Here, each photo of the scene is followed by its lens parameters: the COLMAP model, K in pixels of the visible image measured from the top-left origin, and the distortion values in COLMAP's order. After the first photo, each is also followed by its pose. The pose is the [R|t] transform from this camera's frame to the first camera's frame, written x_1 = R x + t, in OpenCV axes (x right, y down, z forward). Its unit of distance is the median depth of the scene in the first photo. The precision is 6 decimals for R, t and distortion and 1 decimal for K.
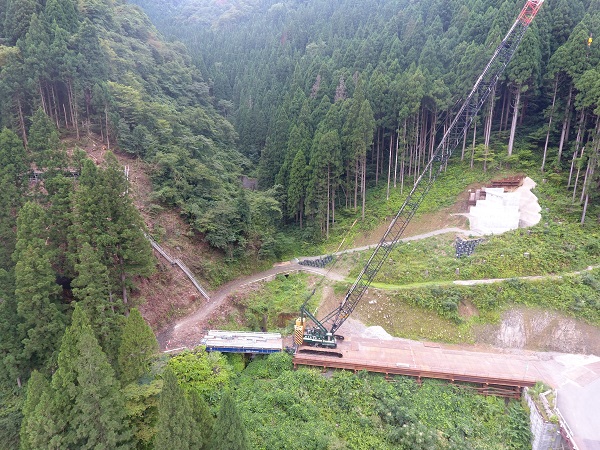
lens RADIAL K [[346.8, 0, 296.8], [0, 346.8, 229.9], [0, 0, 1]] dist [0.002592, -0.002727]
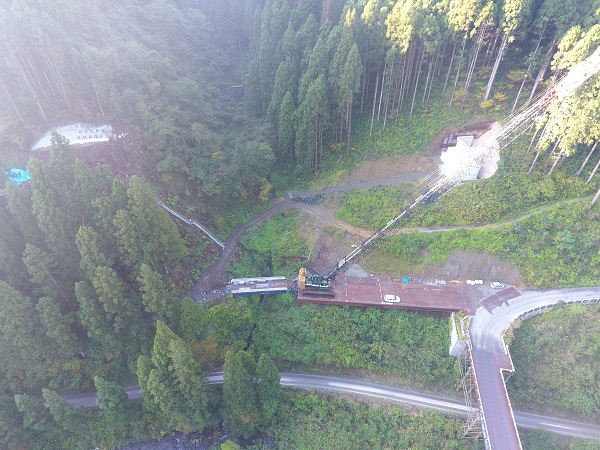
lens RADIAL K [[346.8, 0, 296.7], [0, 346.8, 223.9], [0, 0, 1]] dist [0.002592, -0.002727]
pose [[0.997166, -0.059727, 0.045740, -0.042004], [0.034027, 0.900344, 0.433847, -0.385016], [-0.067094, -0.431061, 0.899825, -0.096850]]
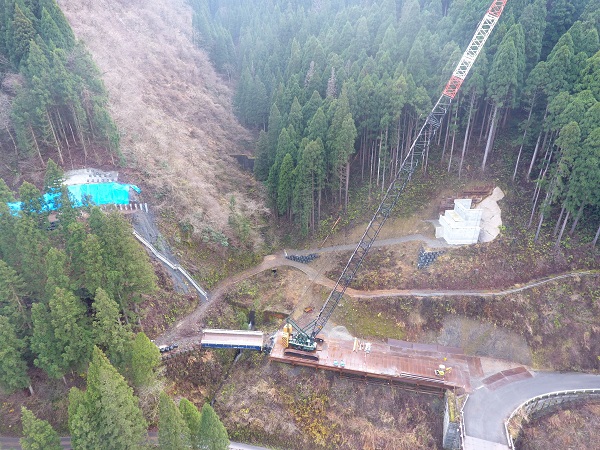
lens RADIAL K [[346.8, 0, 297.3], [0, 346.8, 228.5], [0, 0, 1]] dist [0.002592, -0.002727]
pose [[0.998359, 0.008462, -0.056644, 0.121149], [0.002666, 0.981088, 0.193546, -0.251576], [0.057211, -0.193379, 0.979455, -0.109394]]
